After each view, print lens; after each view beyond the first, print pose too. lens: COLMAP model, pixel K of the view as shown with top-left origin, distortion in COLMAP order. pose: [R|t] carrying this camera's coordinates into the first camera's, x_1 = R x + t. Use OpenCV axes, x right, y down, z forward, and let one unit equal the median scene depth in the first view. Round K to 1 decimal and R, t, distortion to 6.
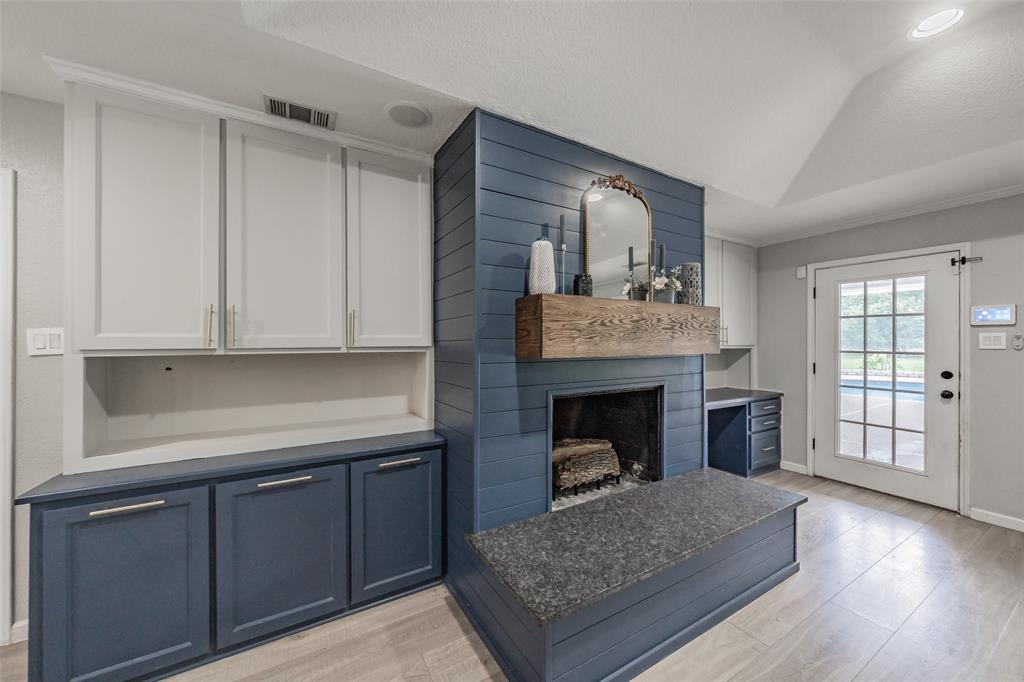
lens RADIAL K [[363.7, 0, 498.5], [0, 363.7, 340.5], [0, 0, 1]] dist [-0.001237, -0.000594]
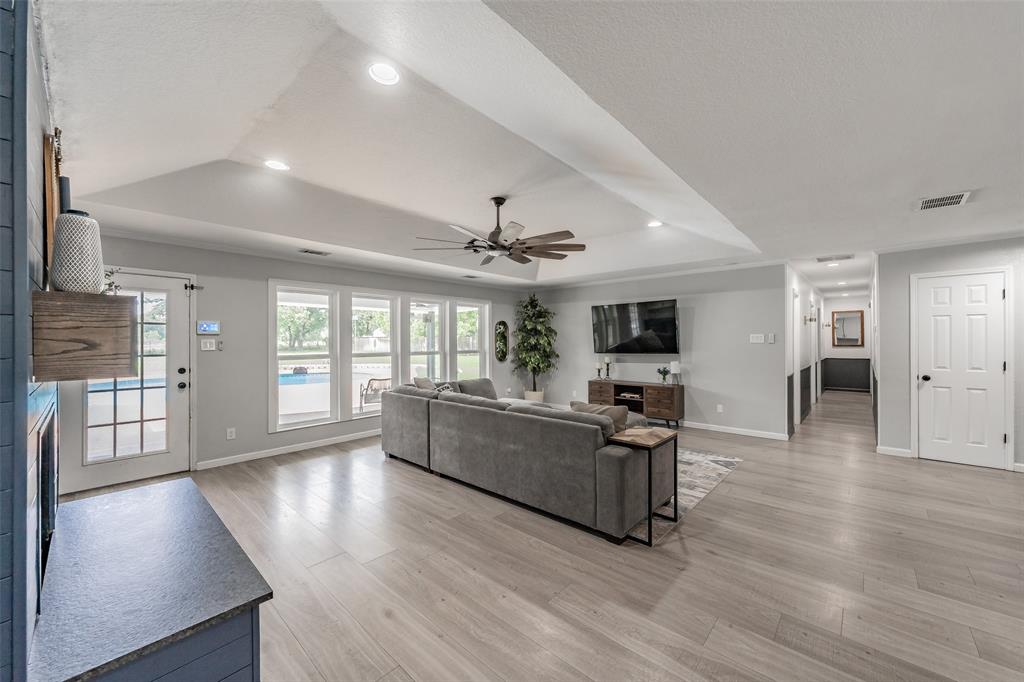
lens RADIAL K [[382.4, 0, 522.0], [0, 382.4, 343.8], [0, 0, 1]] dist [0.000553, -0.000324]
pose [[-0.357001, -0.010692, 0.934043, -0.646621], [-0.000574, 0.999937, 0.011227, -0.025121], [-0.934104, 0.003472, -0.356984, 0.407864]]
